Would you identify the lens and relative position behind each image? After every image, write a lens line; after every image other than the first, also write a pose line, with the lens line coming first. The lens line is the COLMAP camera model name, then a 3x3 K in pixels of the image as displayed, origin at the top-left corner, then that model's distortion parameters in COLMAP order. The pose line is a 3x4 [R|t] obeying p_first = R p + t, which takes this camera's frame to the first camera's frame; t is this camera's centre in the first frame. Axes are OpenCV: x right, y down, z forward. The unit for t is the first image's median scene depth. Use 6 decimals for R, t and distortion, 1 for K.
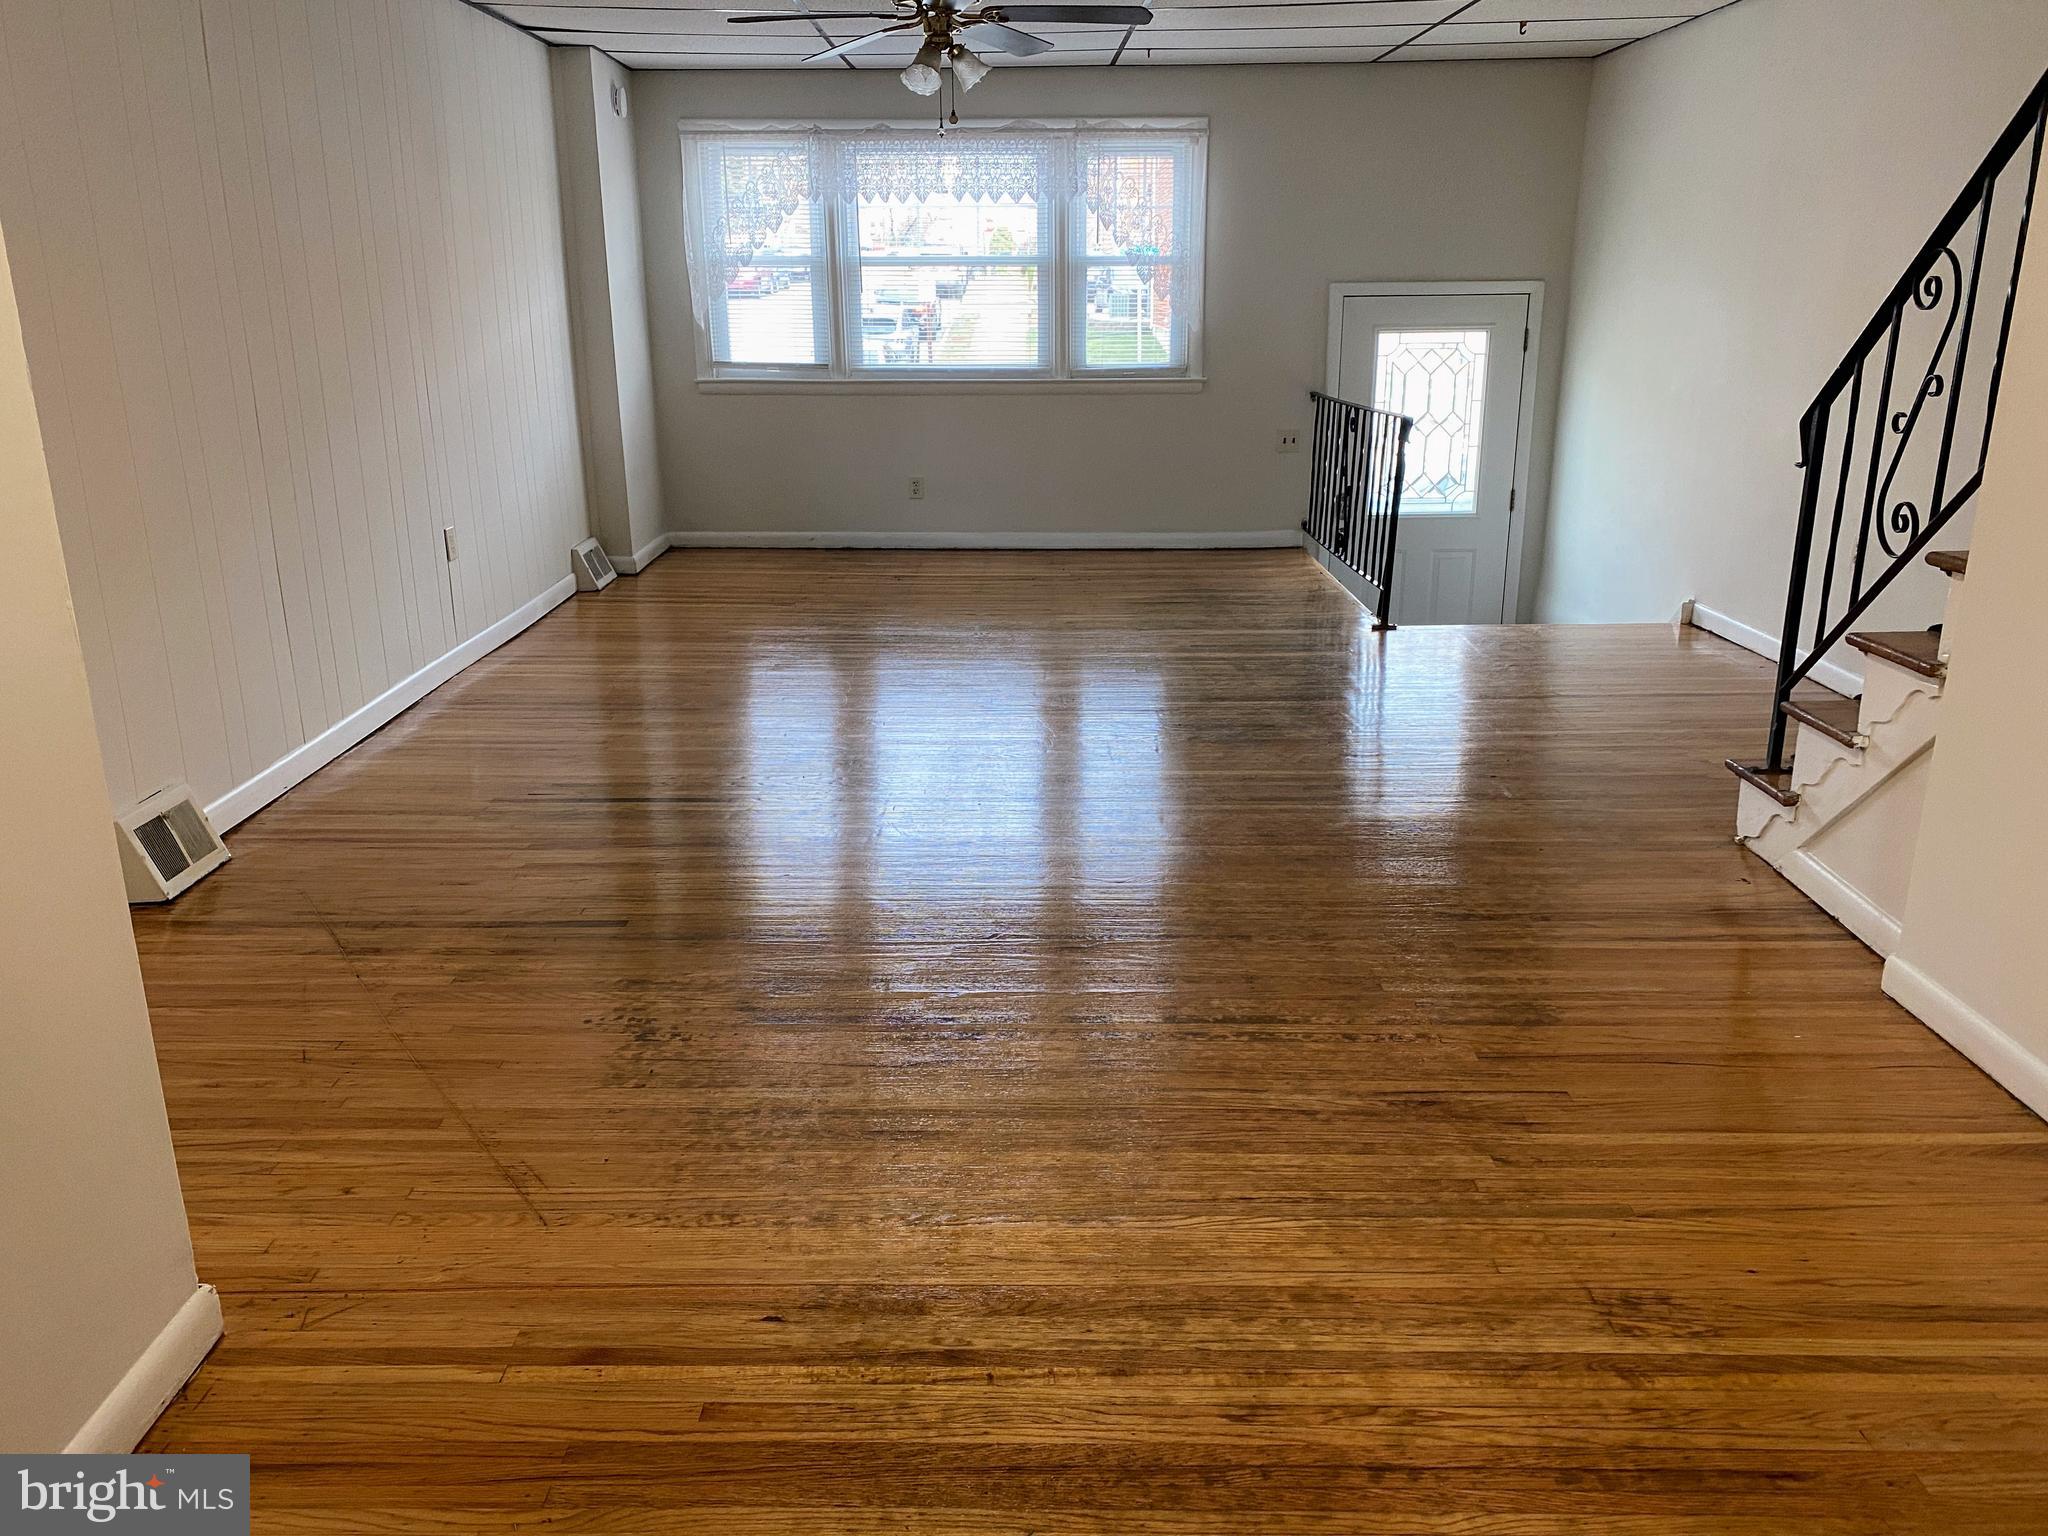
lens RADIAL K [[1572.5, 0, 1024.0], [0, 1572.5, 768.0], [0, 0, 1]] dist [0.036527, -0.005170]
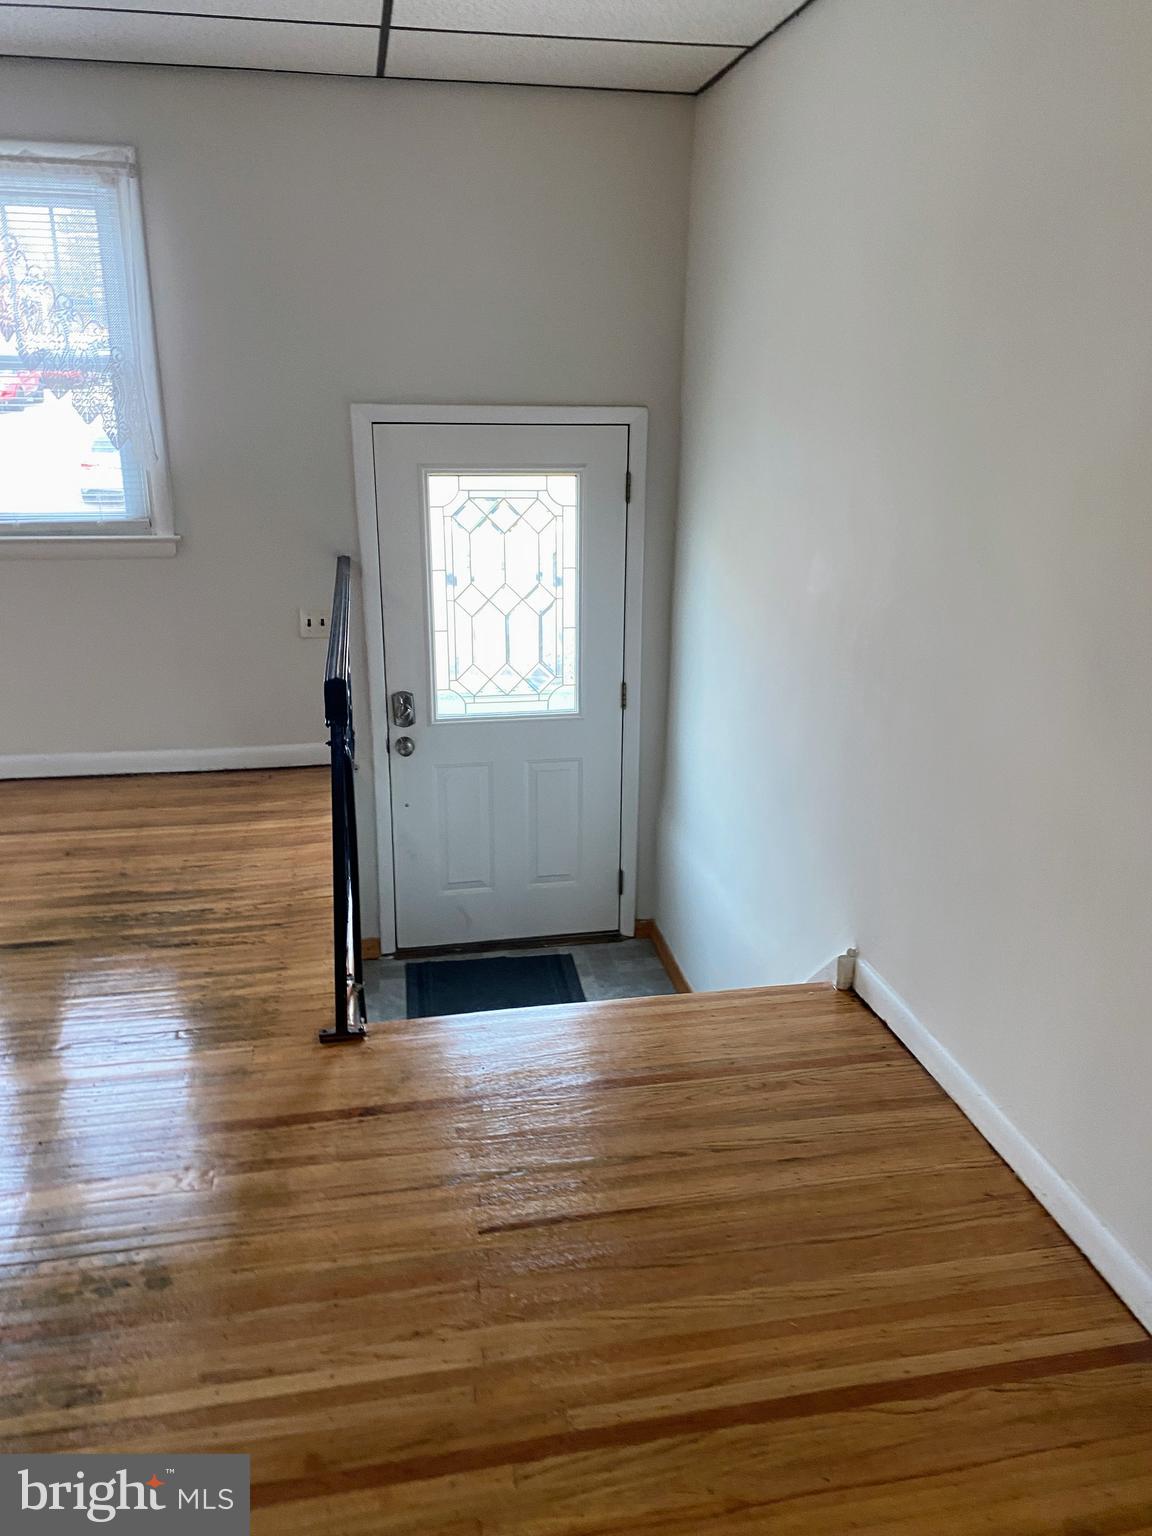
lens RADIAL K [[1179.4, 0, 576.0], [0, 1179.4, 768.0], [0, 0, 1]] dist [0.036527, -0.005170]
pose [[0.984951, -0.037519, 0.168714, 0.195897], [0.035943, 0.999277, 0.012388, -0.147375], [-0.169057, -0.006137, 0.985587, 0.459695]]
